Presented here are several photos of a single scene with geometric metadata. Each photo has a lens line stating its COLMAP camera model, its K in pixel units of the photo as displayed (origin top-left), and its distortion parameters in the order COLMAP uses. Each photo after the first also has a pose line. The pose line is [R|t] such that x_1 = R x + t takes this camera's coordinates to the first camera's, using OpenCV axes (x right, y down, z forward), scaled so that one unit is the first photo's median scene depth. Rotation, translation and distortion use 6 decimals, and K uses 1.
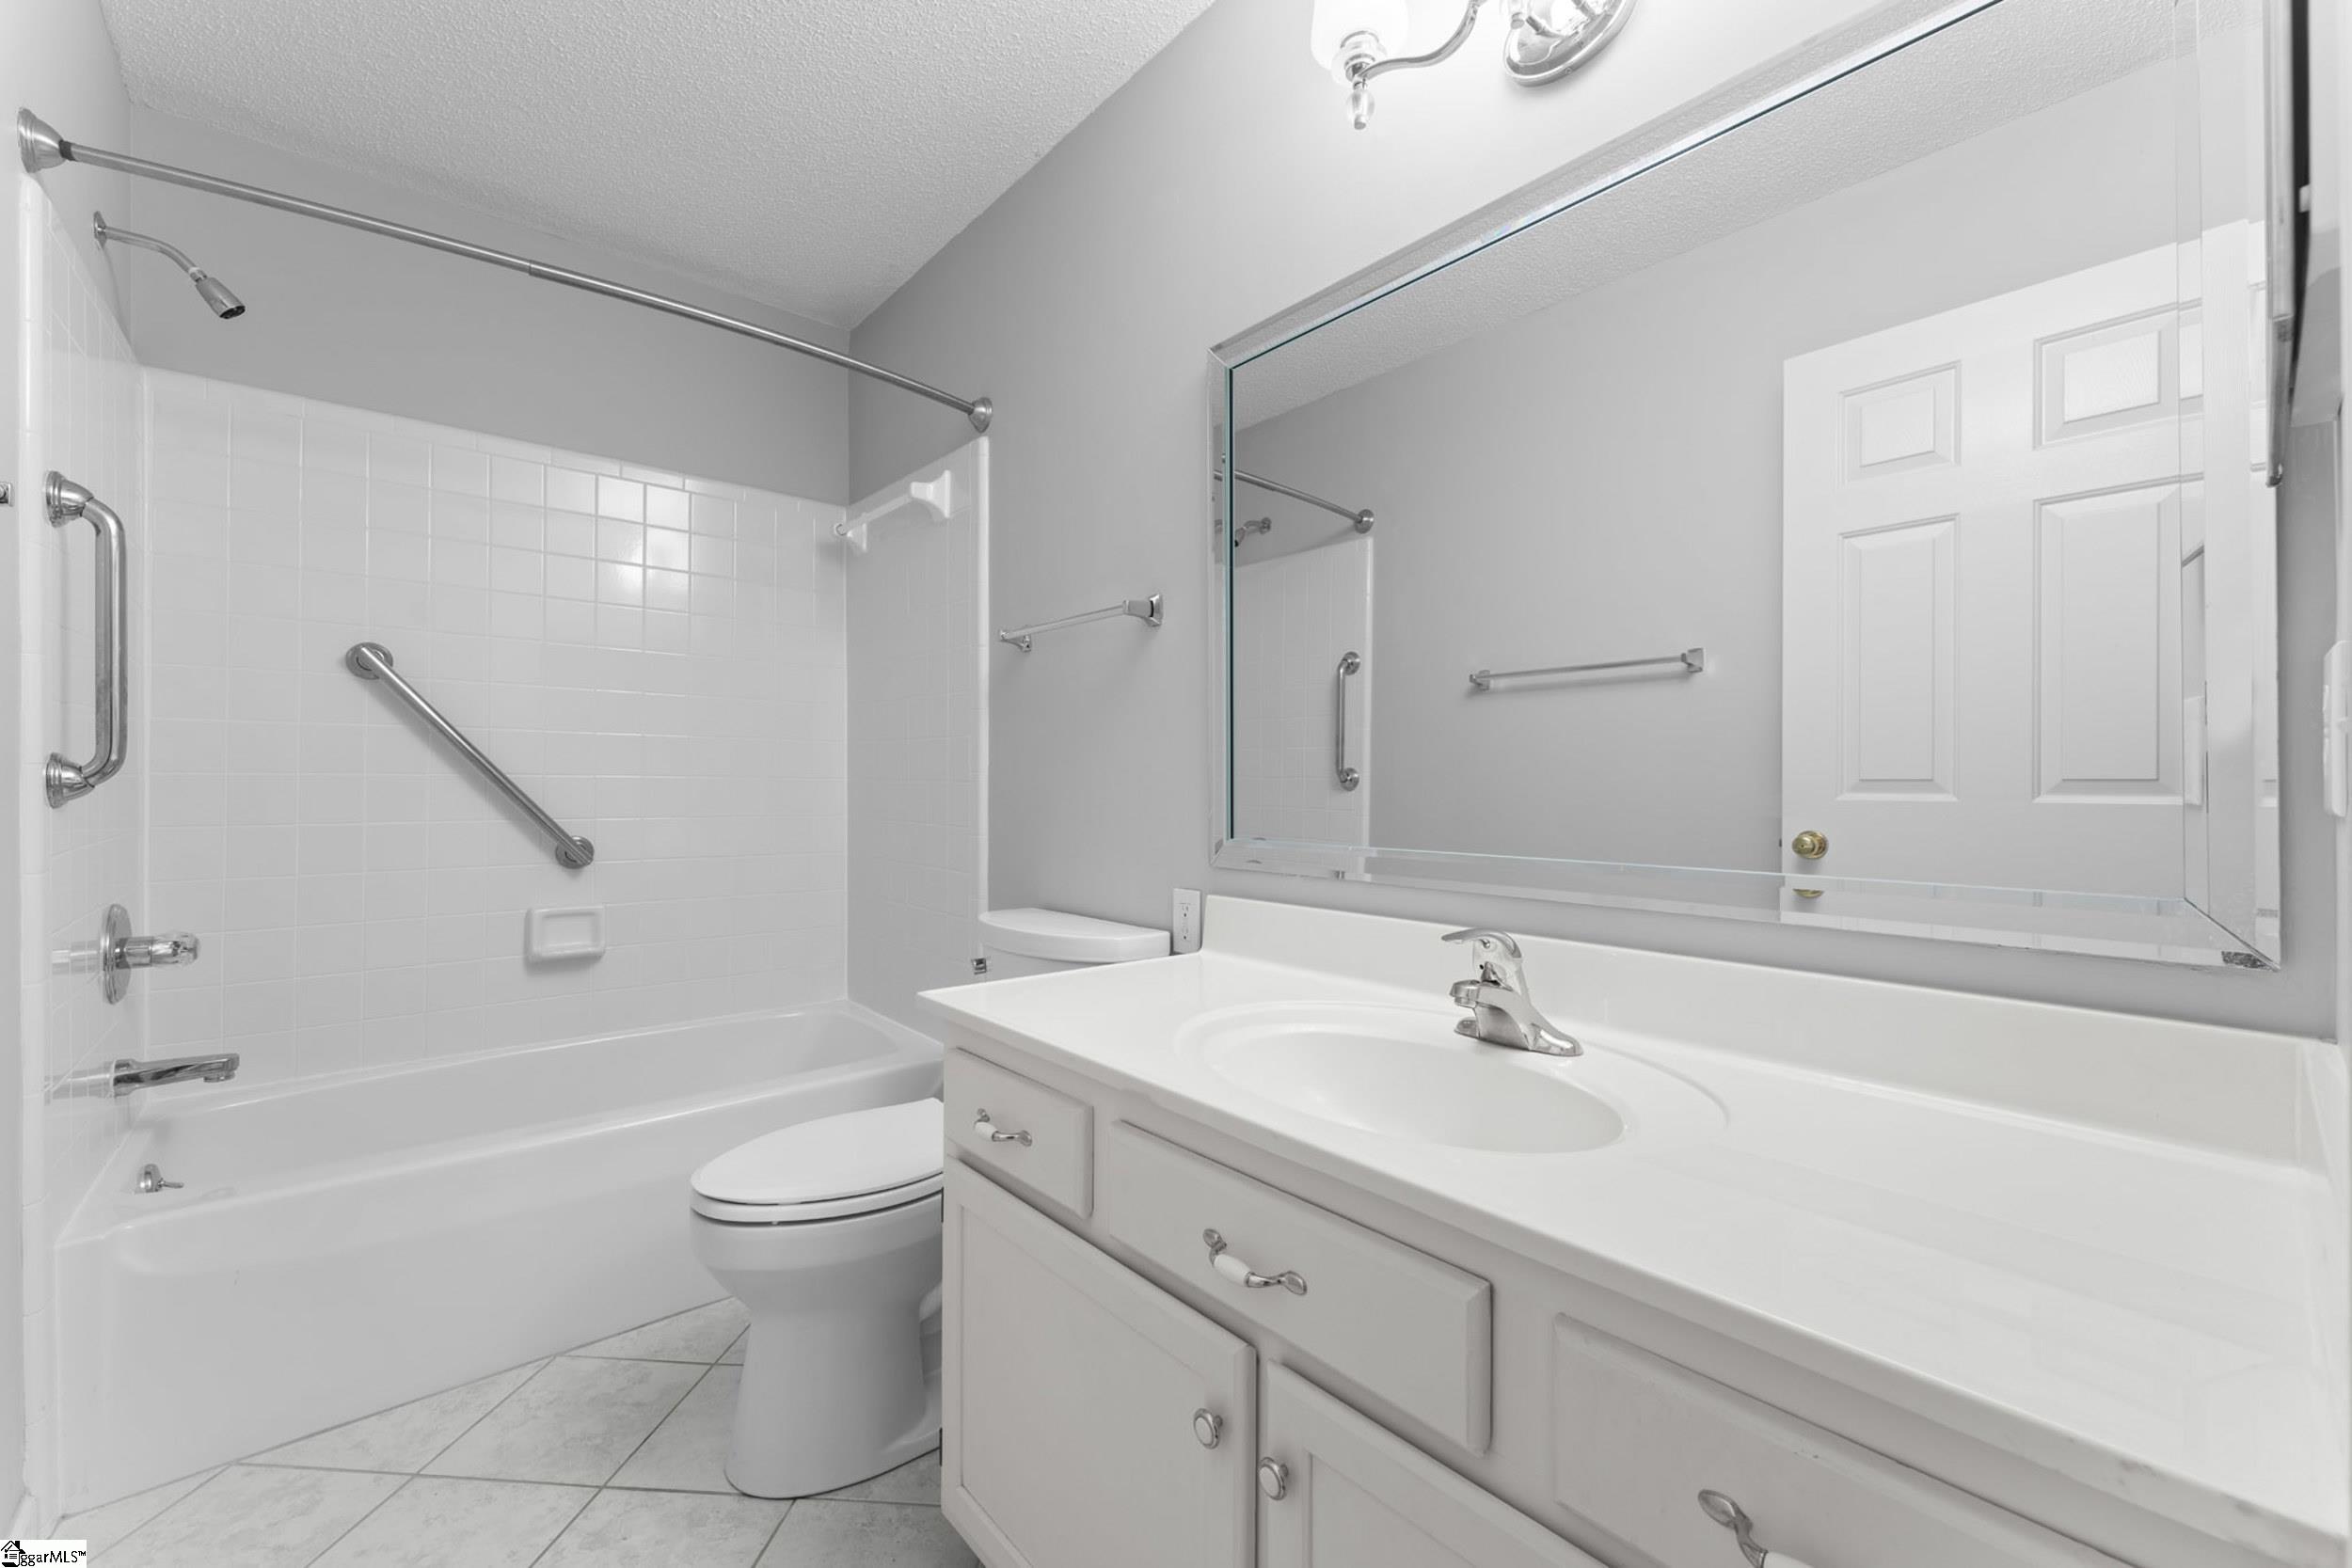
lens RADIAL K [[939.3, 0, 1176.9], [0, 939.3, 779.3], [0, 0, 1]] dist [0.000100, 0.000322]
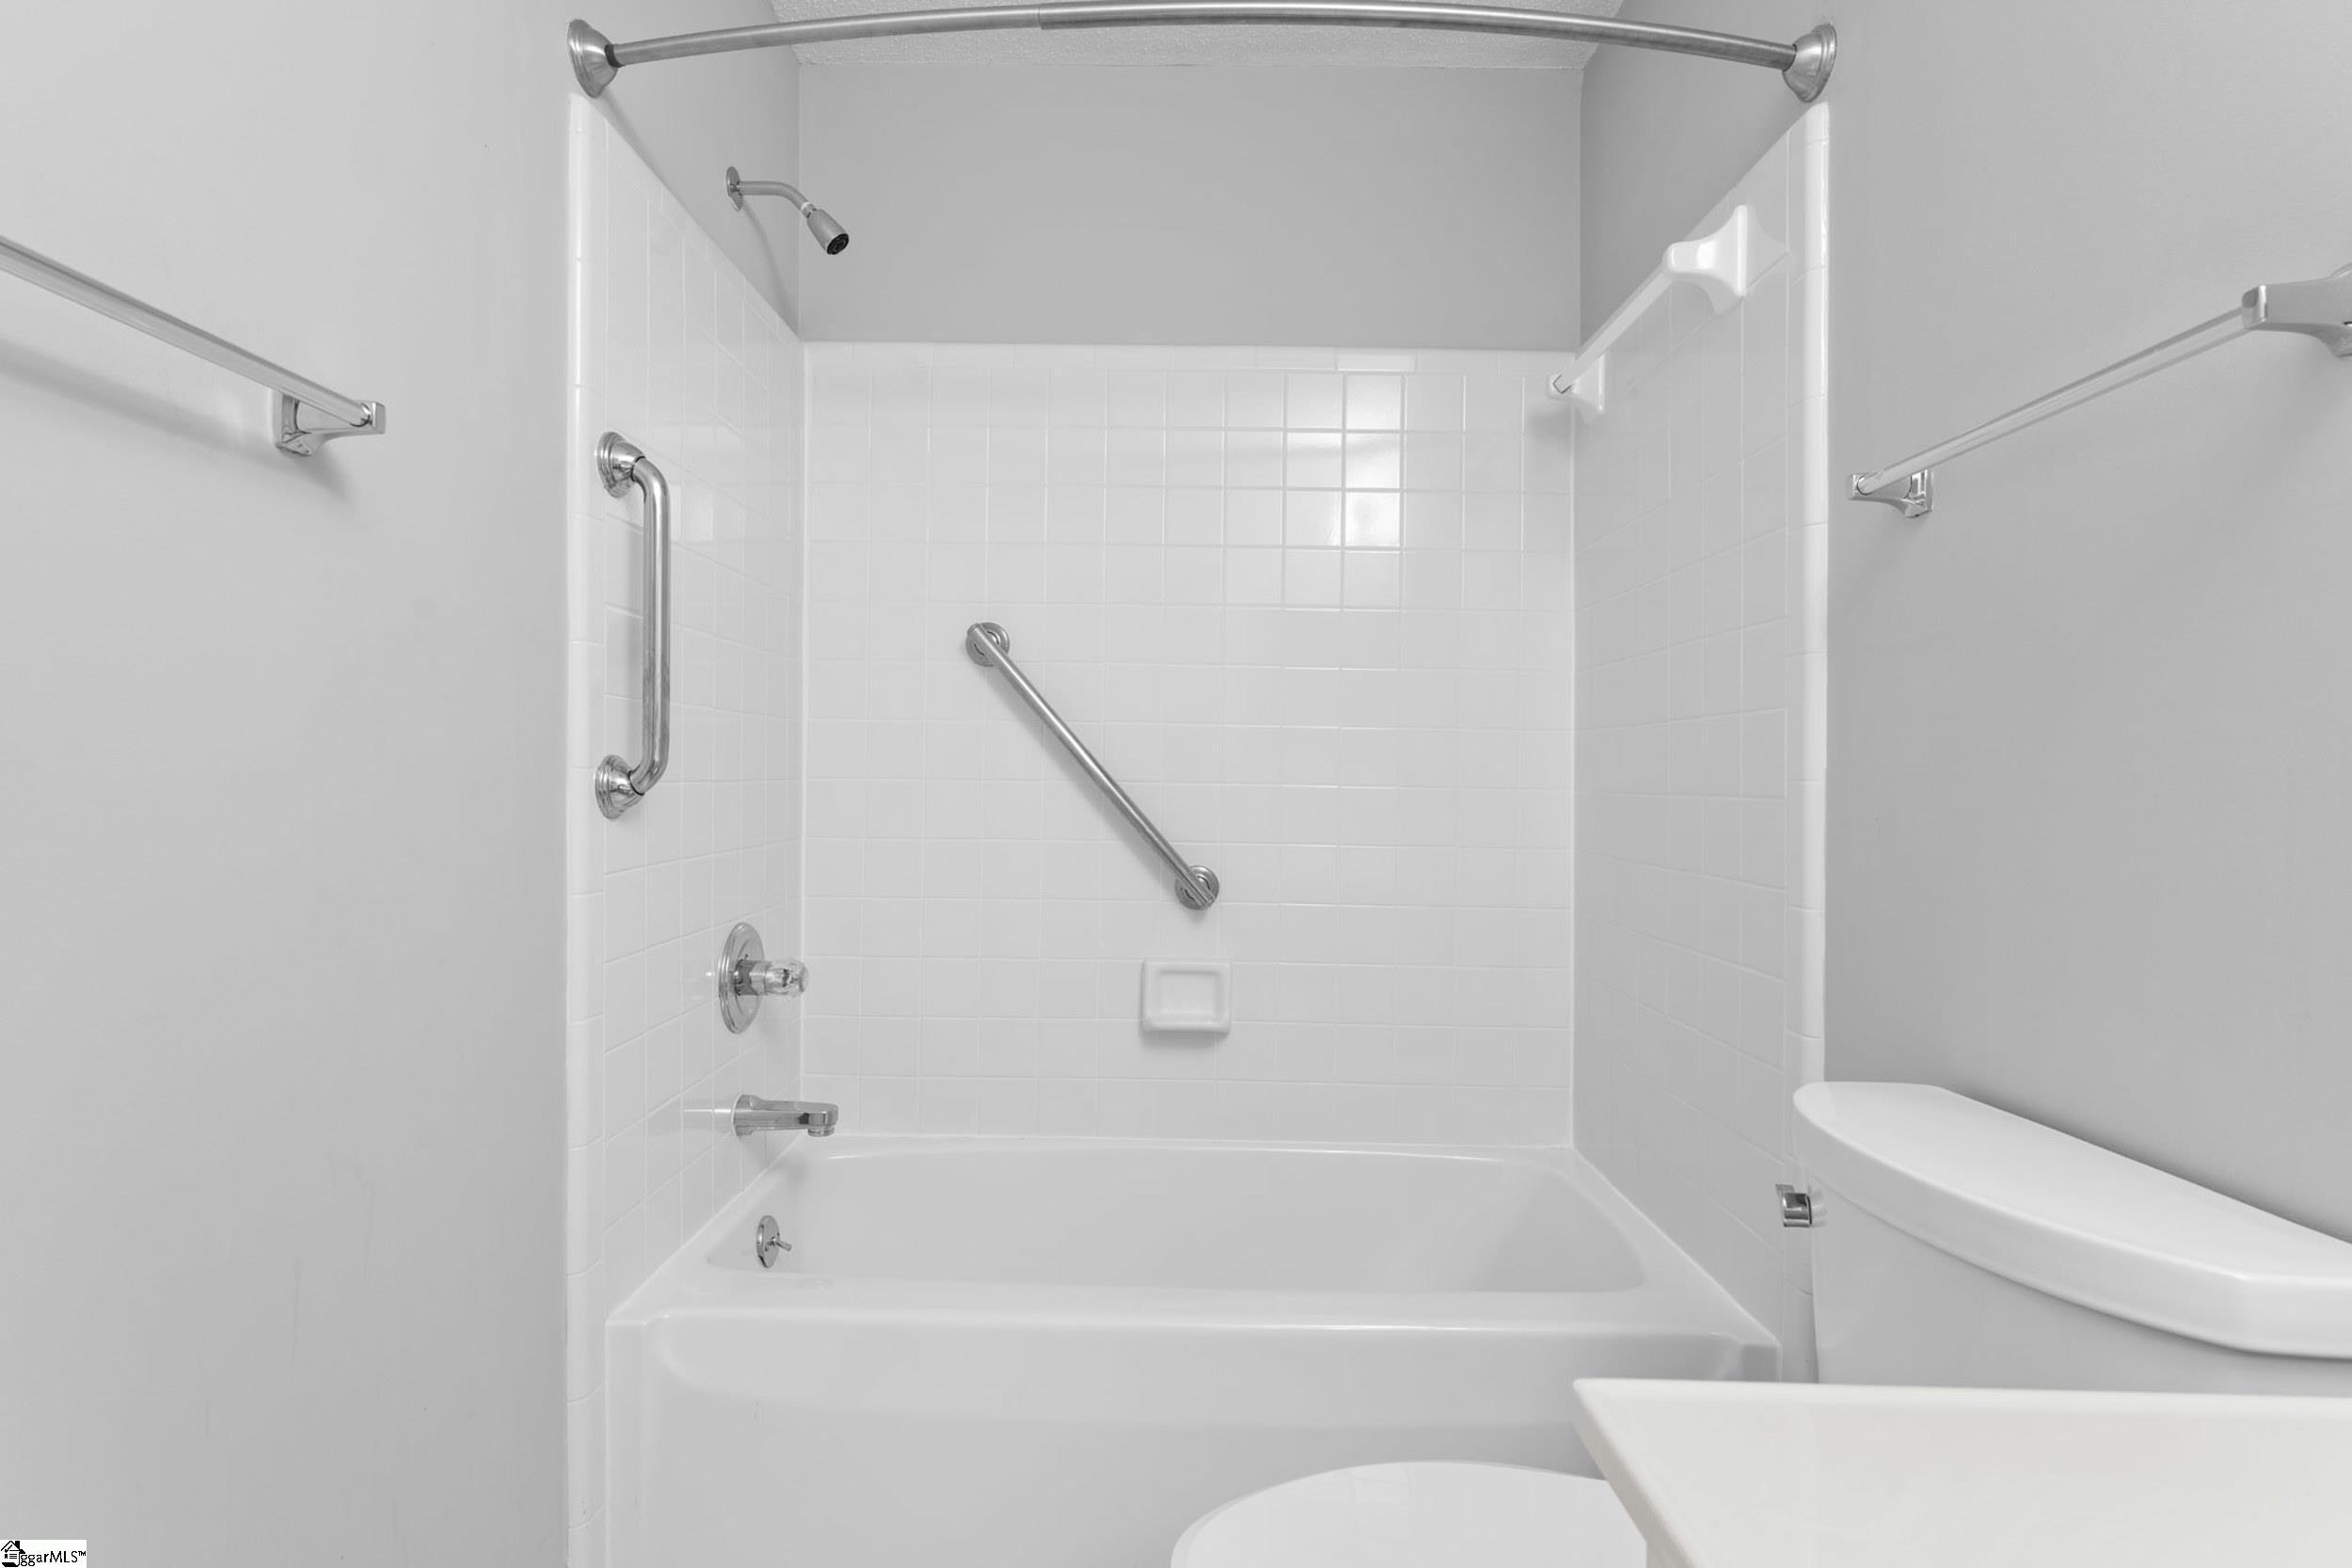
lens RADIAL K [[1164.0, 0, 1169.1], [0, 1164.0, 776.3], [0, 0, 1]] dist [-0.001939, -0.000732]
pose [[0.747268, 0.000577, -0.664522, -0.070313], [-0.007398, 0.999945, -0.007451, -0.003518], [0.664481, 0.010485, 0.747232, 0.418583]]
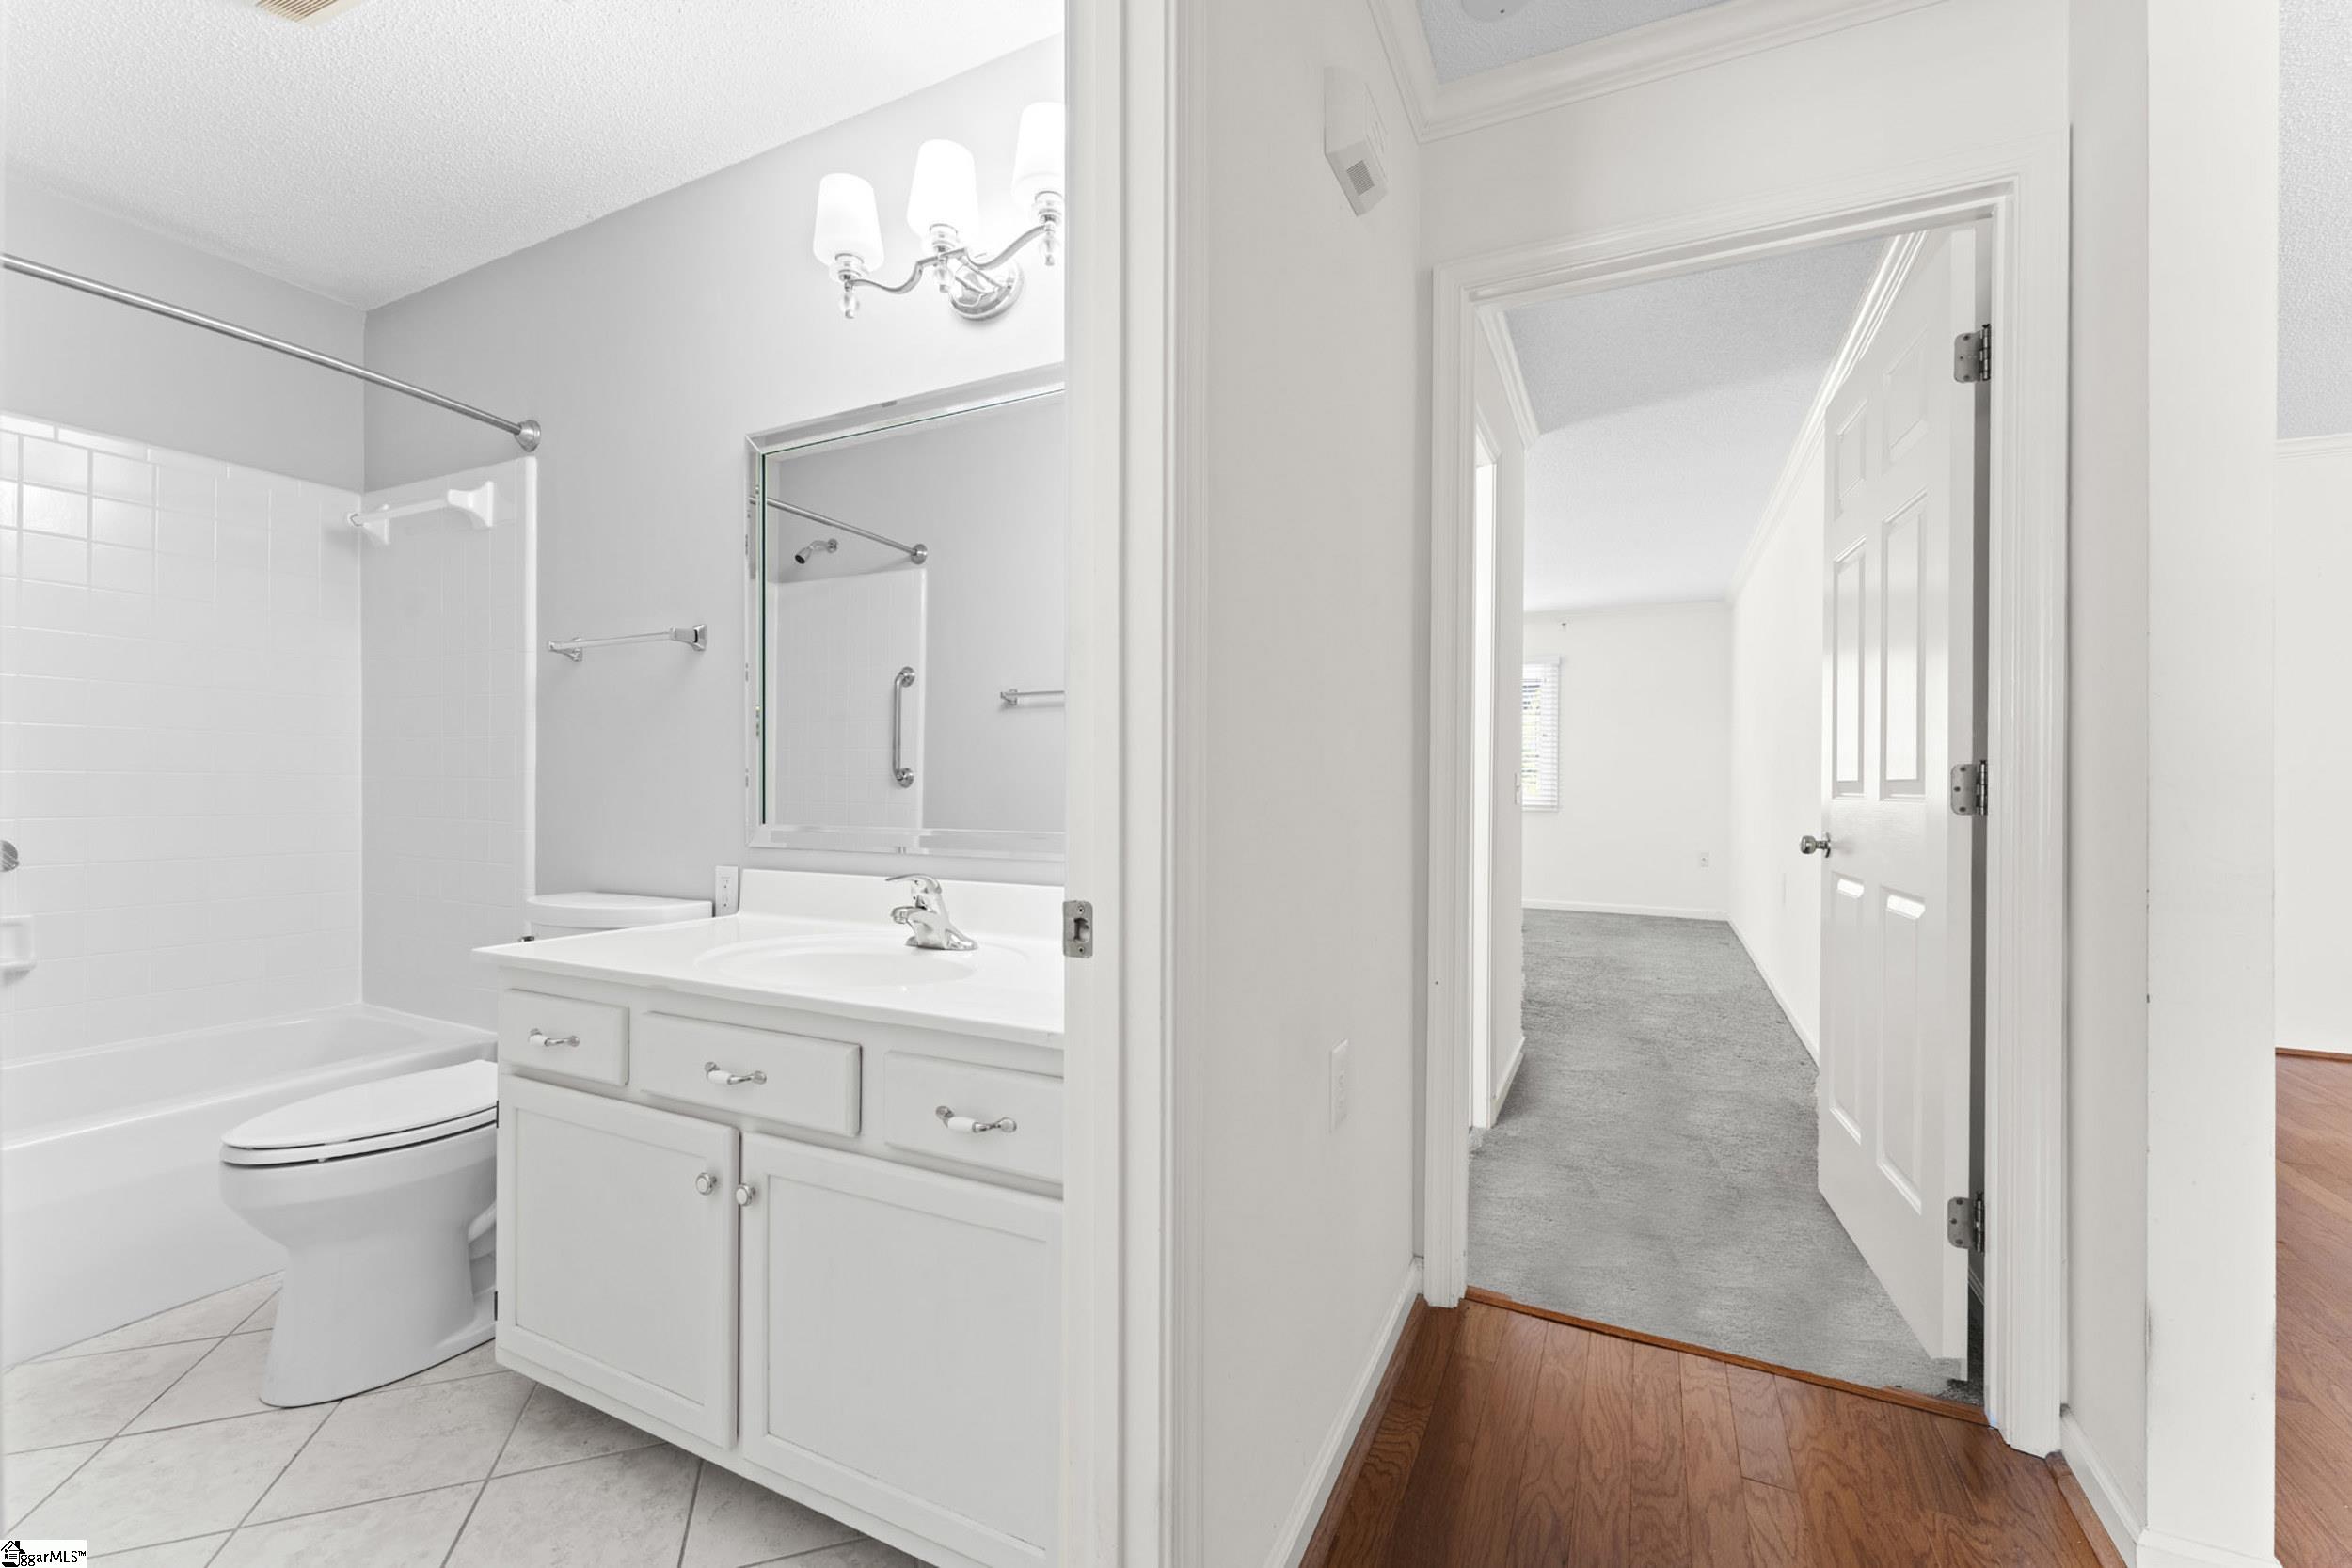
lens RADIAL K [[945.4, 0, 1169.7], [0, 945.4, 782.6], [0, 0, 1]] dist [-0.000100, -0.000033]
pose [[0.921763, 0.001525, 0.387750, 0.063676], [-0.003534, 0.999984, 0.004467, -0.000567], [-0.387737, -0.005487, 0.921754, -0.368447]]
